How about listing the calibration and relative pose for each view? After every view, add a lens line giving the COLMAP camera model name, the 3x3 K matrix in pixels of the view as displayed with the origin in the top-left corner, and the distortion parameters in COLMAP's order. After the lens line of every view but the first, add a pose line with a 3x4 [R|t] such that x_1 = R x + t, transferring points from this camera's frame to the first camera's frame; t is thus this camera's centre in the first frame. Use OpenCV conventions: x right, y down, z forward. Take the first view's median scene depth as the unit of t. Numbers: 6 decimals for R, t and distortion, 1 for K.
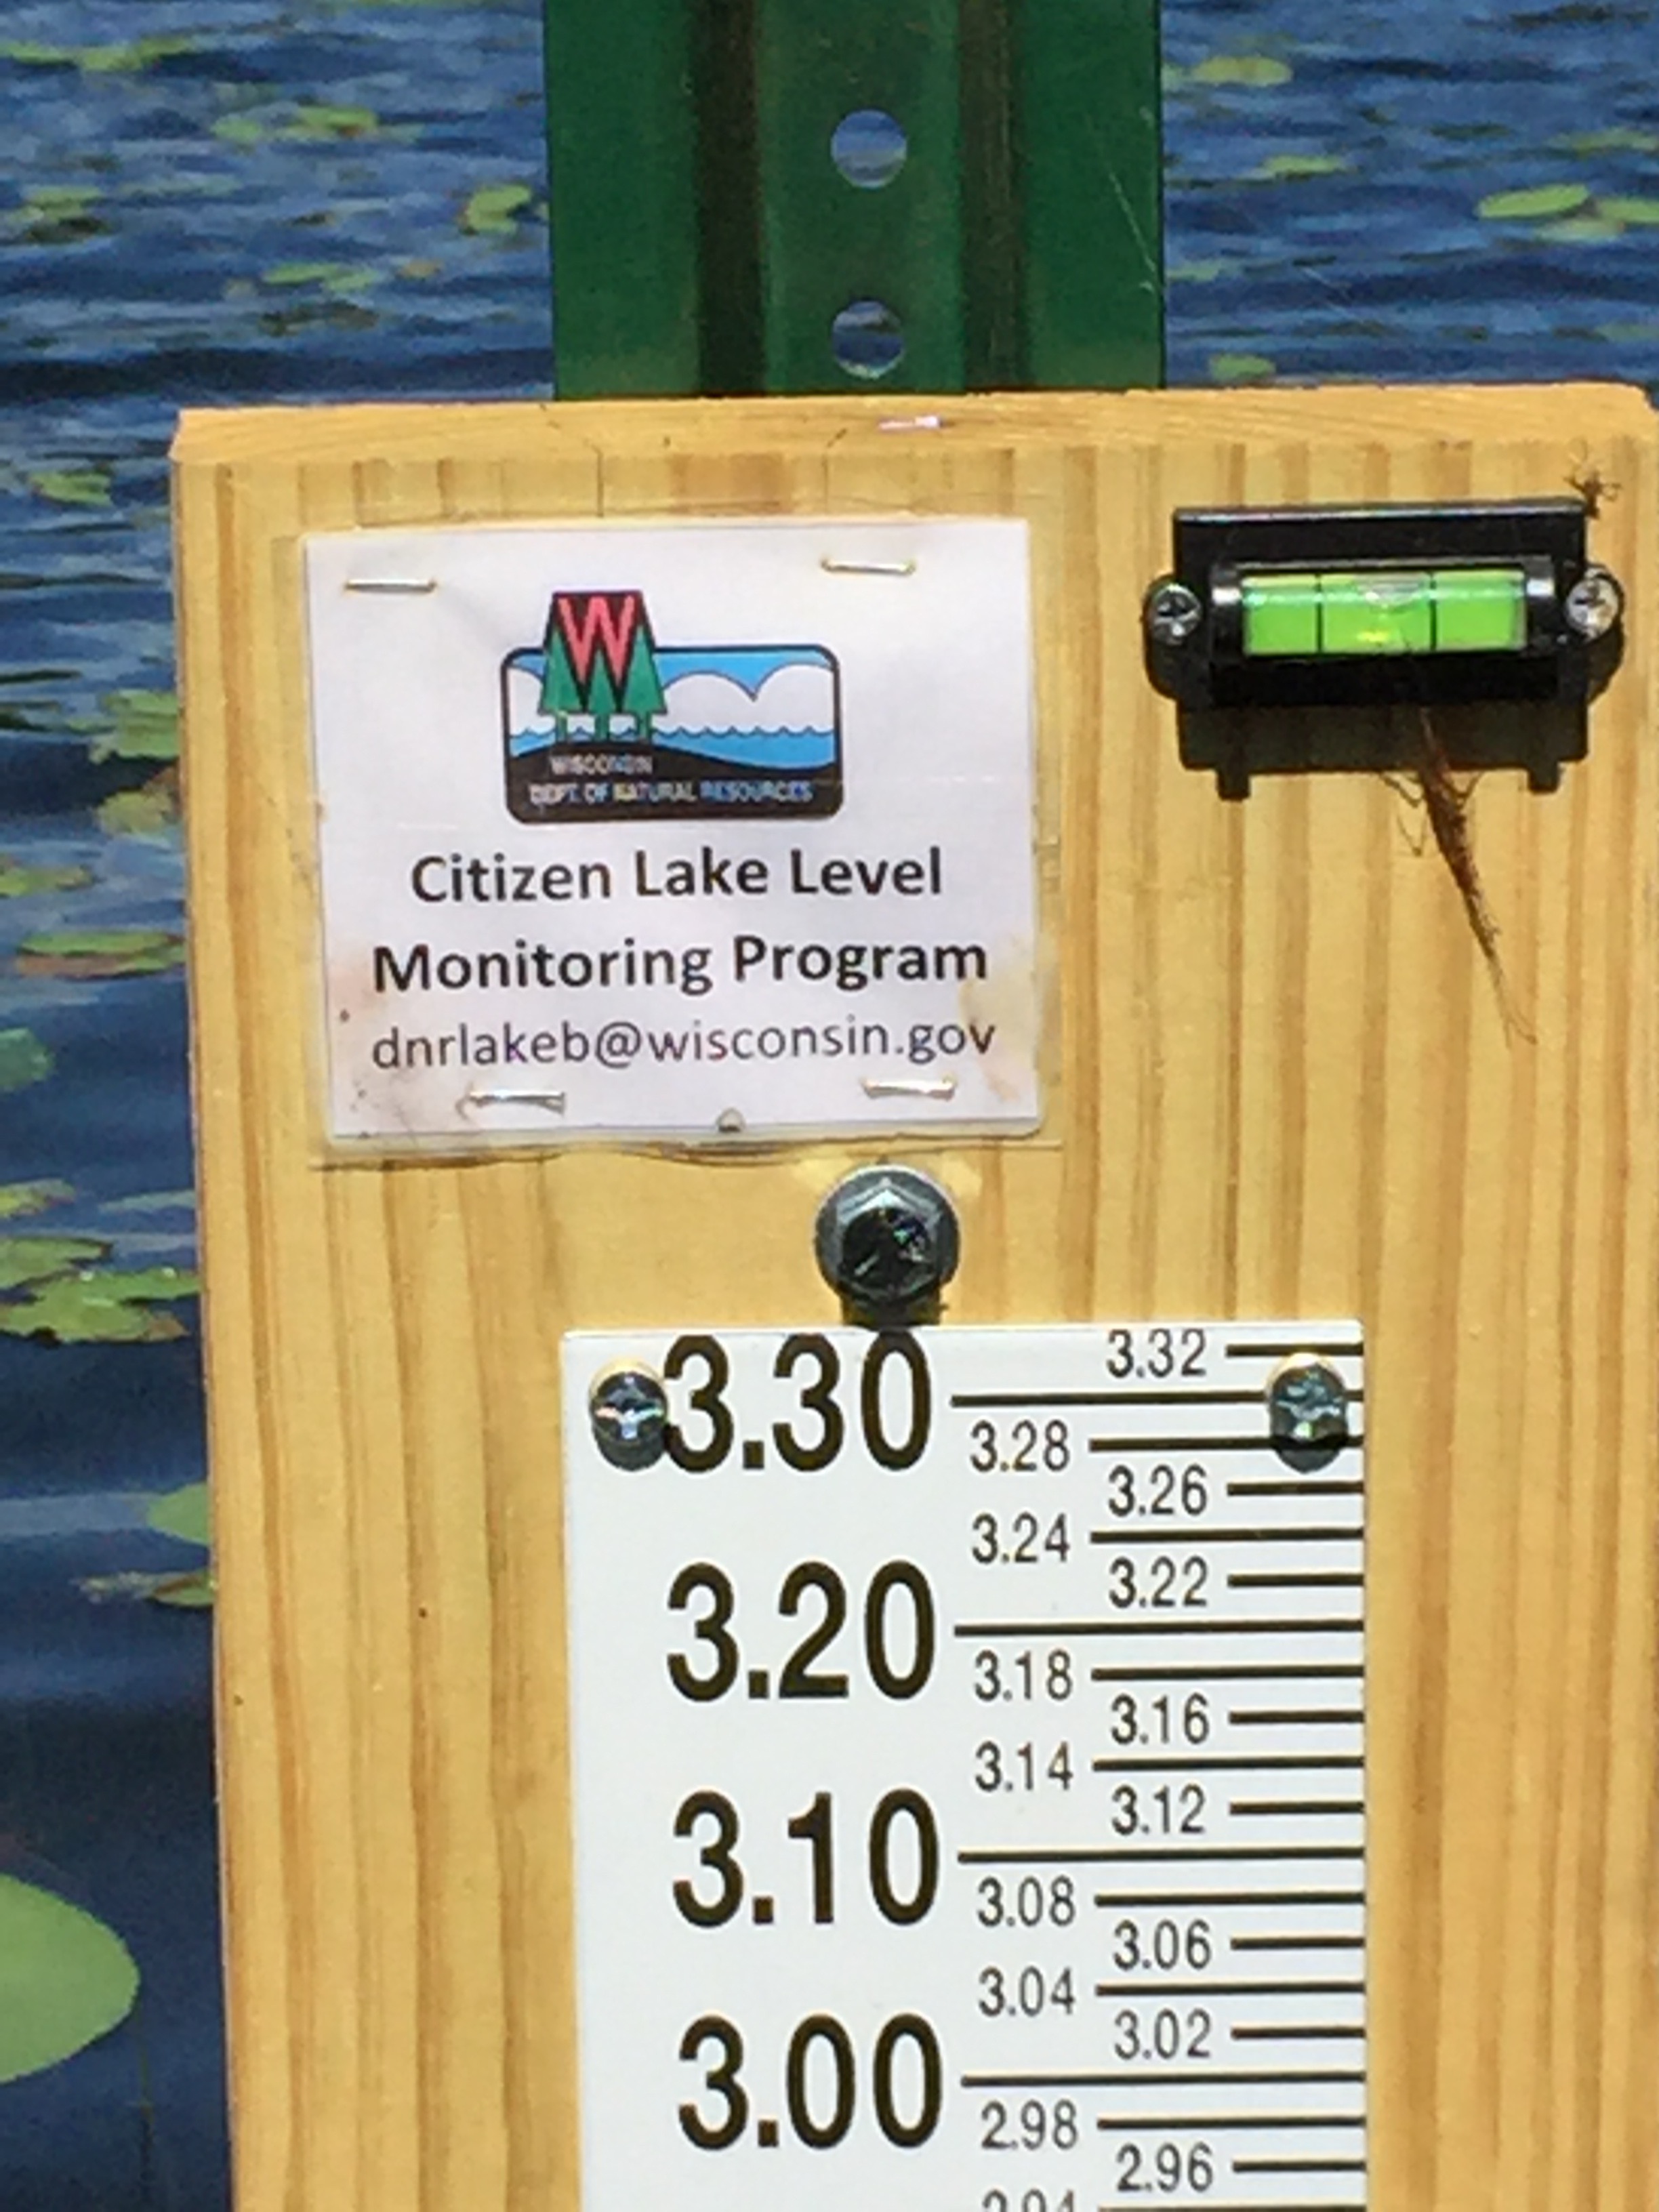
lens RADIAL K [[8755.5, 0, 822.7], [0, 8755.5, 1090.9], [0, 0, 1]] dist [0.014749, 0.000000]
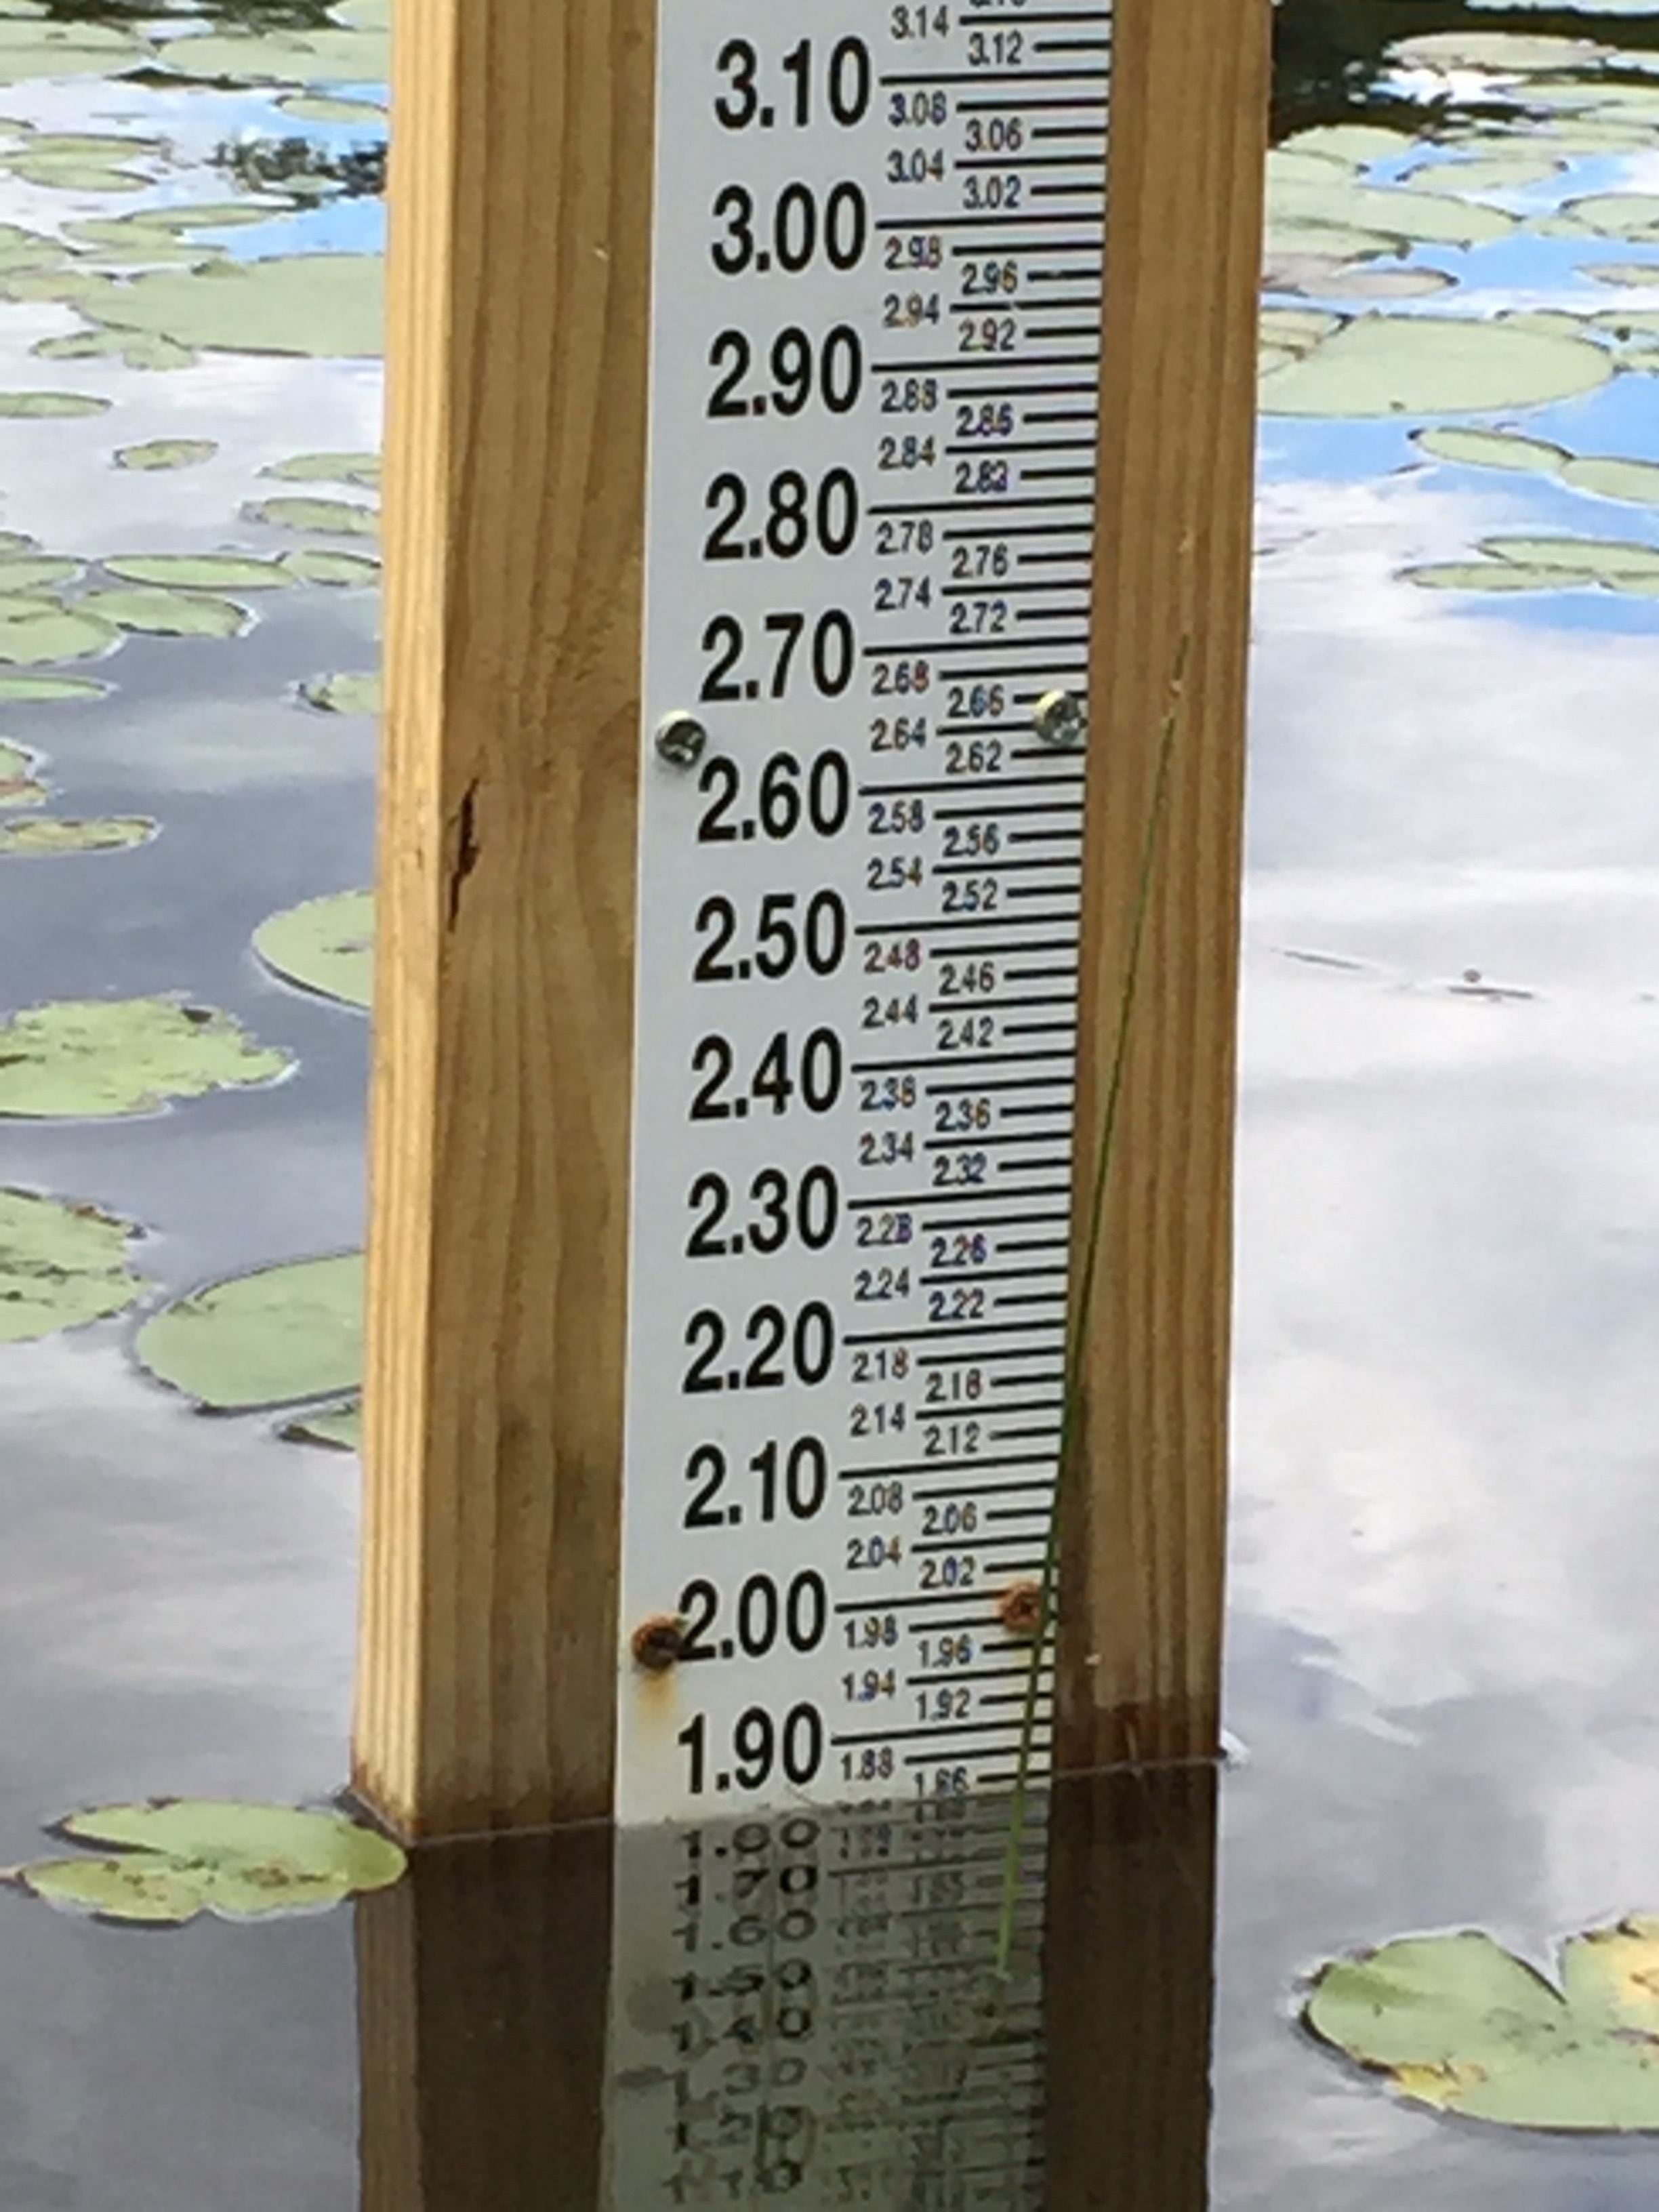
lens RADIAL K [[9790.8, 0, 813.3], [0, 9790.8, 1115.3], [0, 0, 1]] dist [0.059349, 0.000000]
pose [[0.928804, -0.052145, 0.366885, -0.685322], [0.047618, 0.998637, 0.021387, 0.243797], [-0.367500, -0.002394, 0.930021, -0.703237]]
